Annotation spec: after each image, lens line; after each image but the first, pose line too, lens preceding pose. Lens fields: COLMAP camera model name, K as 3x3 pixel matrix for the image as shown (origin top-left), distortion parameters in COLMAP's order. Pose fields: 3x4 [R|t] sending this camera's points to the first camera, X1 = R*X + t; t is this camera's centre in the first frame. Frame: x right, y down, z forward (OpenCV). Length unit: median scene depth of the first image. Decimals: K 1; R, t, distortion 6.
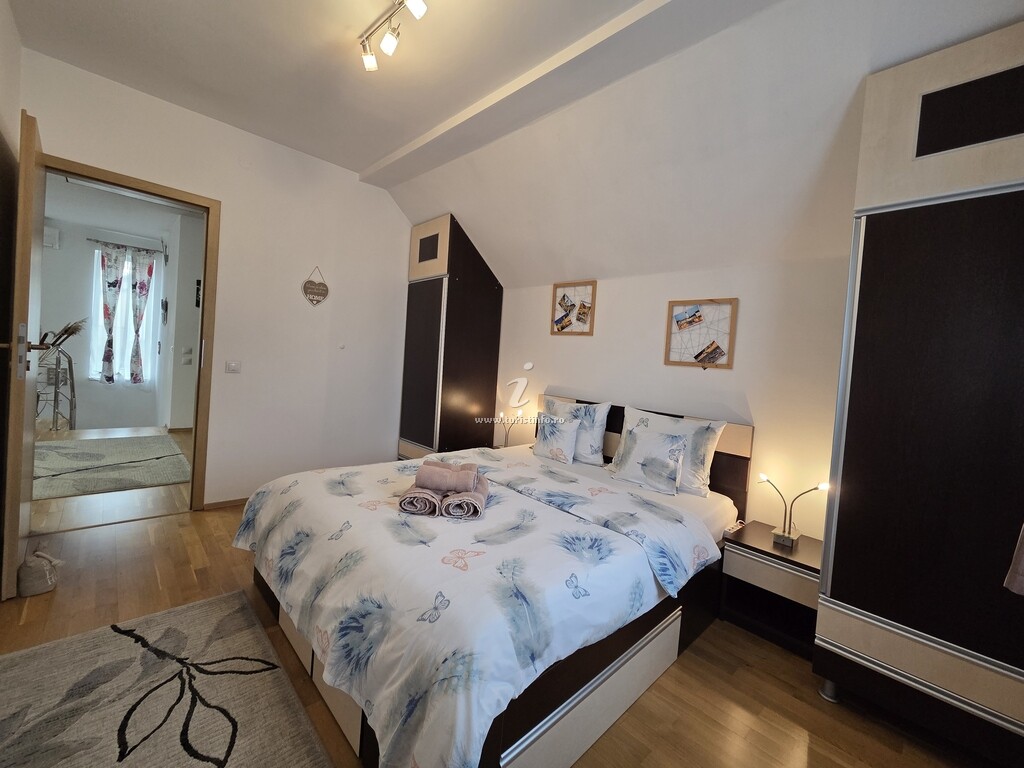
lens RADIAL K [[413.9, 0, 510.6], [0, 413.9, 372.0], [0, 0, 1]] dist [0.004697, -0.000882]
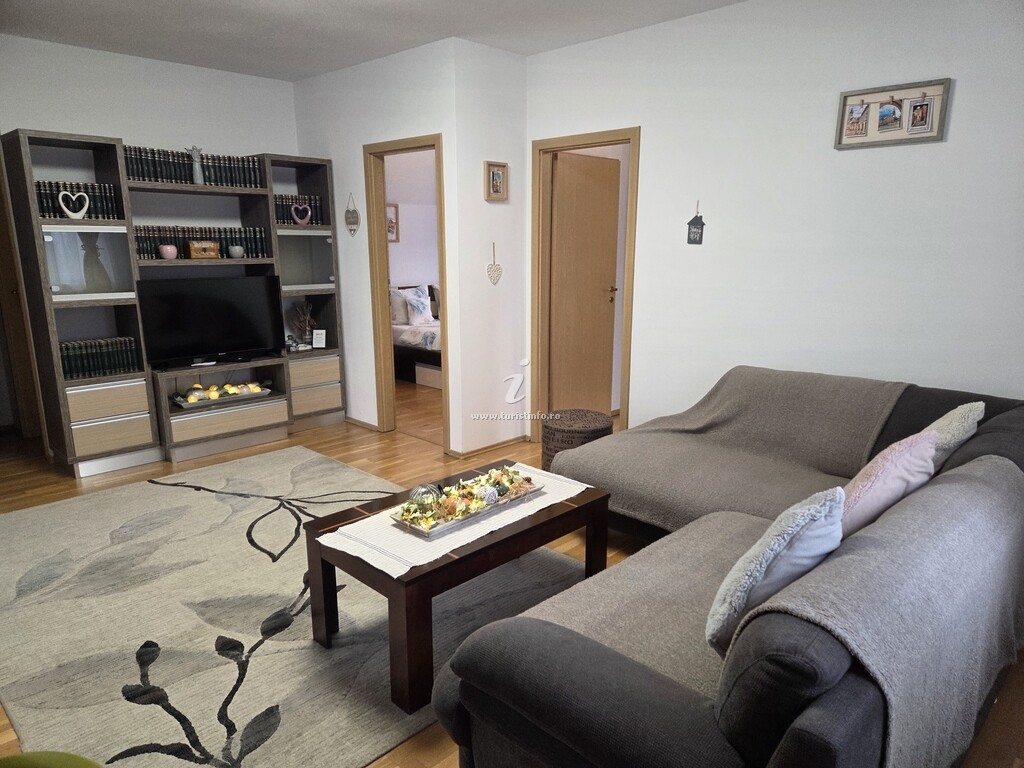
lens RADIAL K [[682.5, 0, 522.6], [0, 682.5, 392.6], [0, 0, 1]] dist [0.080170, -0.058632]
pose [[-0.025039, -0.295425, 0.955038, -2.783683], [0.029023, 0.954720, 0.296088, -0.346581], [-0.999265, 0.035131, -0.015332, 0.730859]]
